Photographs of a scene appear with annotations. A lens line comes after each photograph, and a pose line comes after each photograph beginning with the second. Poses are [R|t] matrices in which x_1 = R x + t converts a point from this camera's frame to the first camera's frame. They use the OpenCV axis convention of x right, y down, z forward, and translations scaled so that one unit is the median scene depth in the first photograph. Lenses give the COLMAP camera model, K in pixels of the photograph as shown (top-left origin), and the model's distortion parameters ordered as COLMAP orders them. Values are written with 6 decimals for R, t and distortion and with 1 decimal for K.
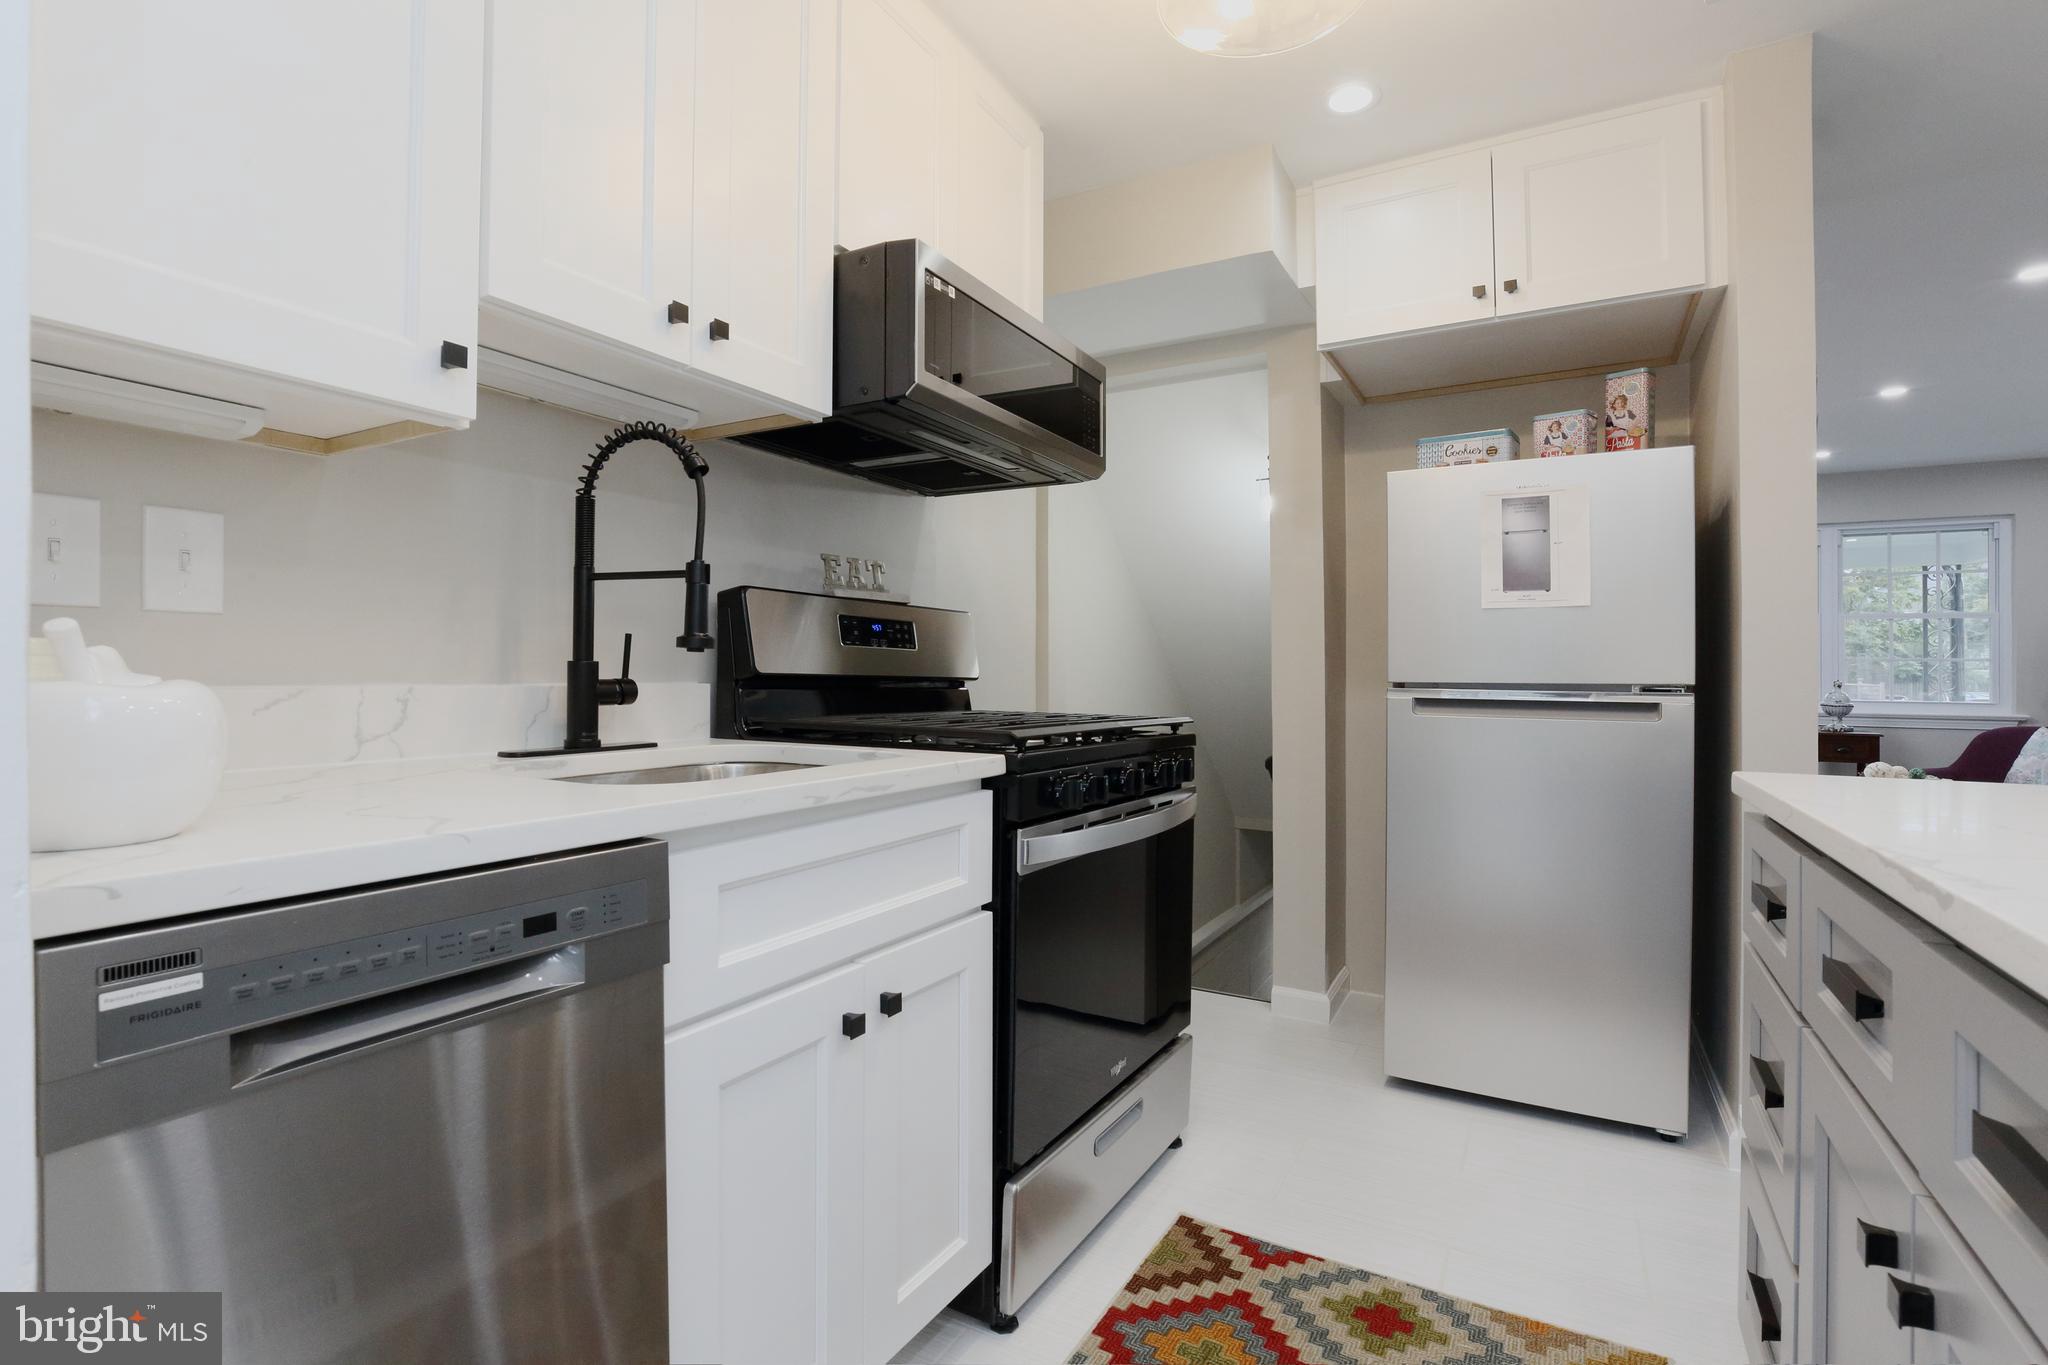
lens RADIAL K [[988.3, 0, 927.8], [0, 988.3, 665.7], [0, 0, 1]] dist [-0.014586, 0.001128]
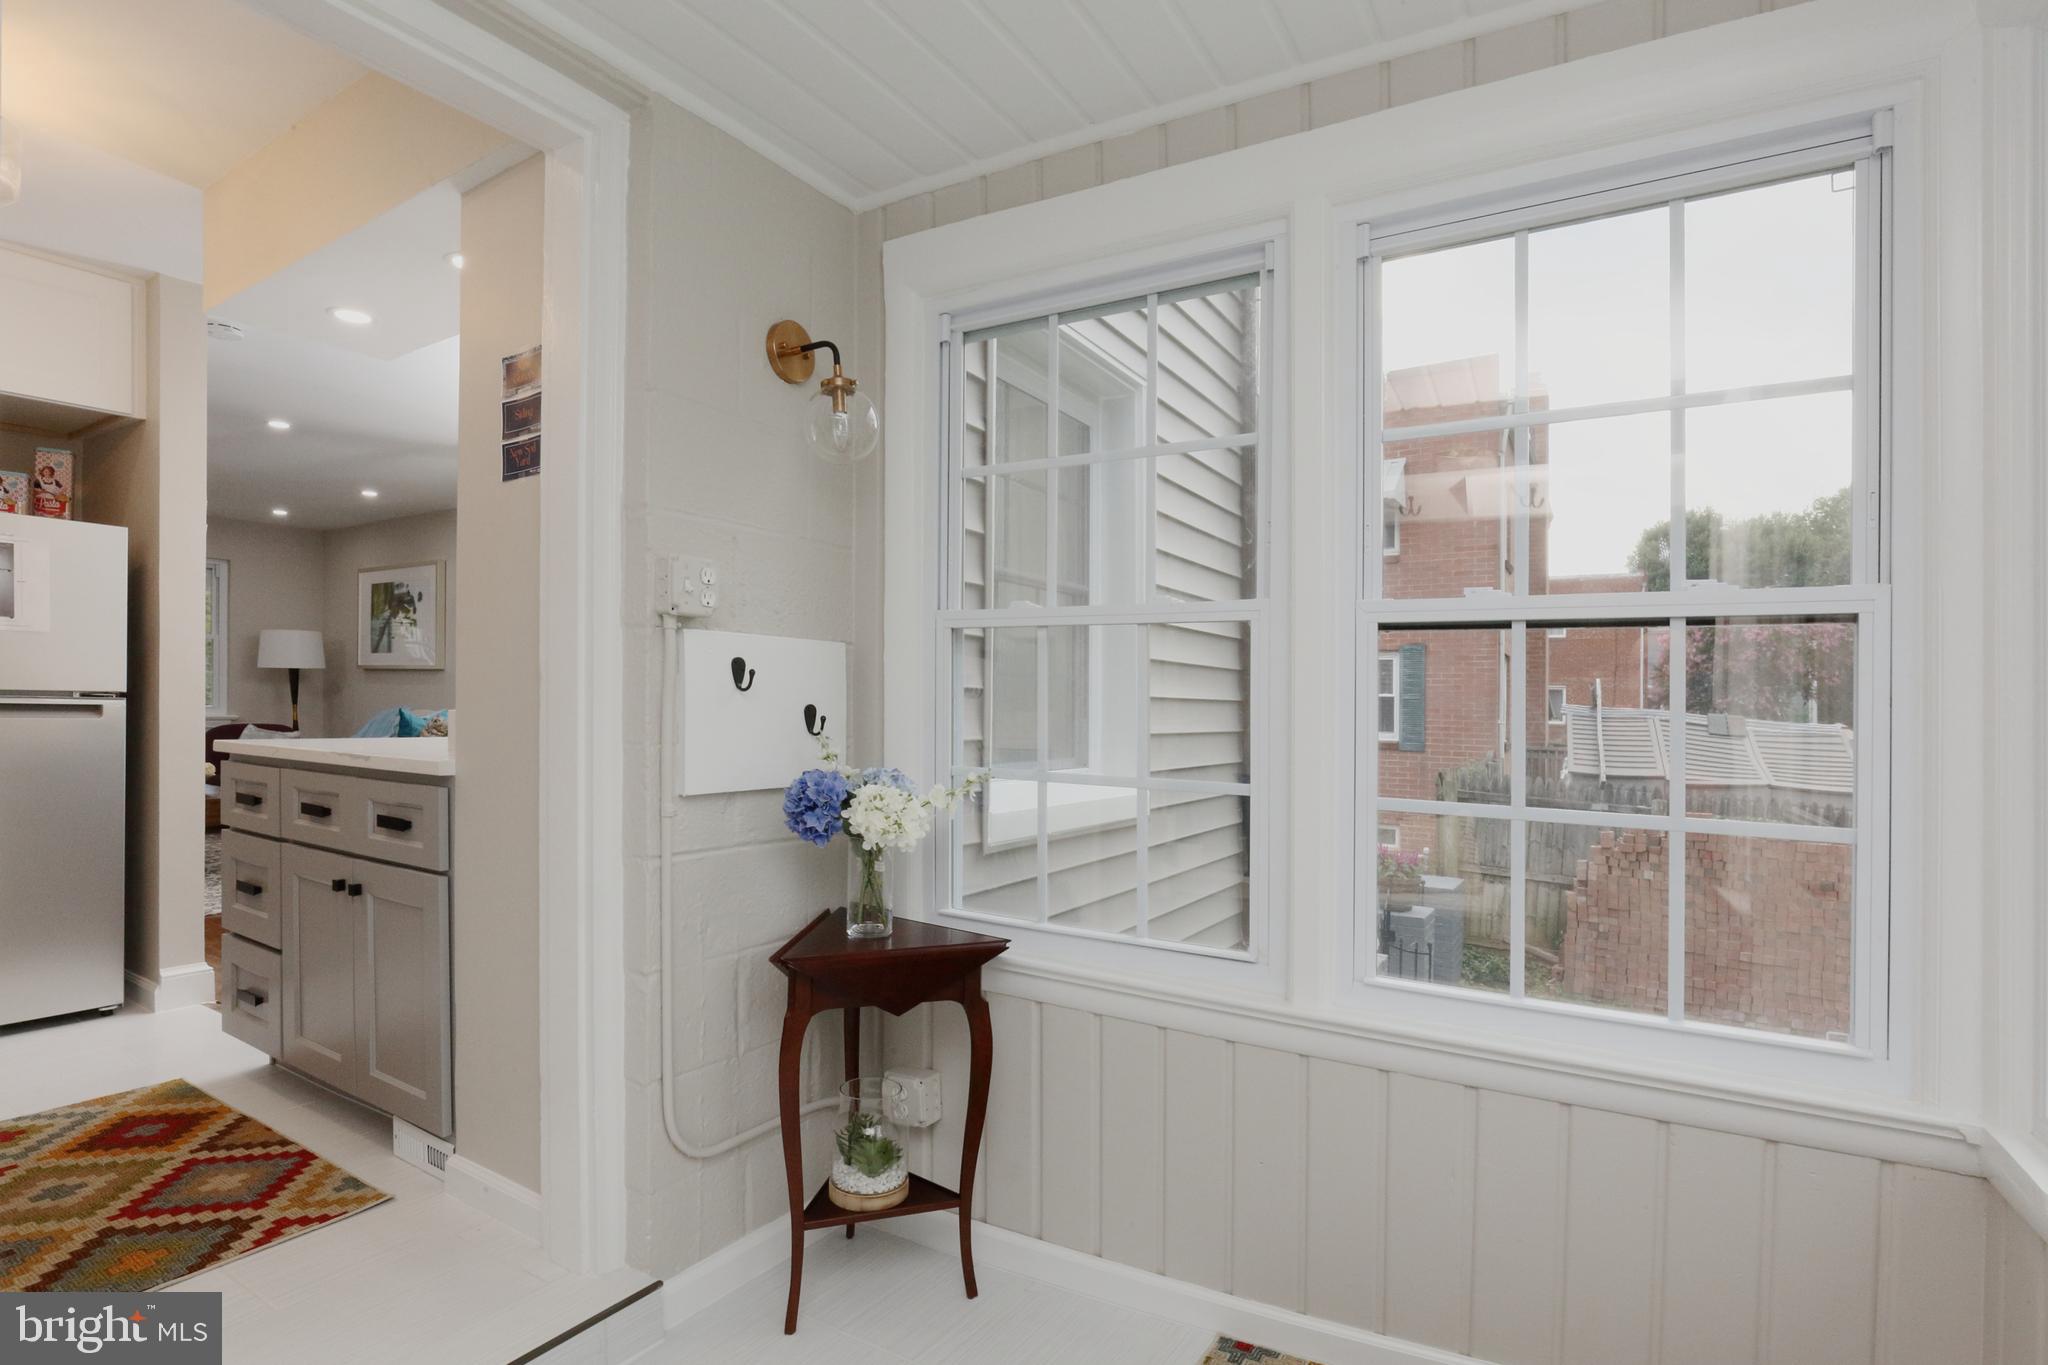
lens RADIAL K [[1172.1, 0, 1124.0], [0, 1172.1, 697.5], [0, 0, 1]] dist [-0.003062, -0.003950]
pose [[0.017749, -0.005671, 0.999826, -0.905810], [-0.010383, 0.999929, 0.005856, 0.003057], [-0.999789, -0.010485, 0.017689, -0.497228]]
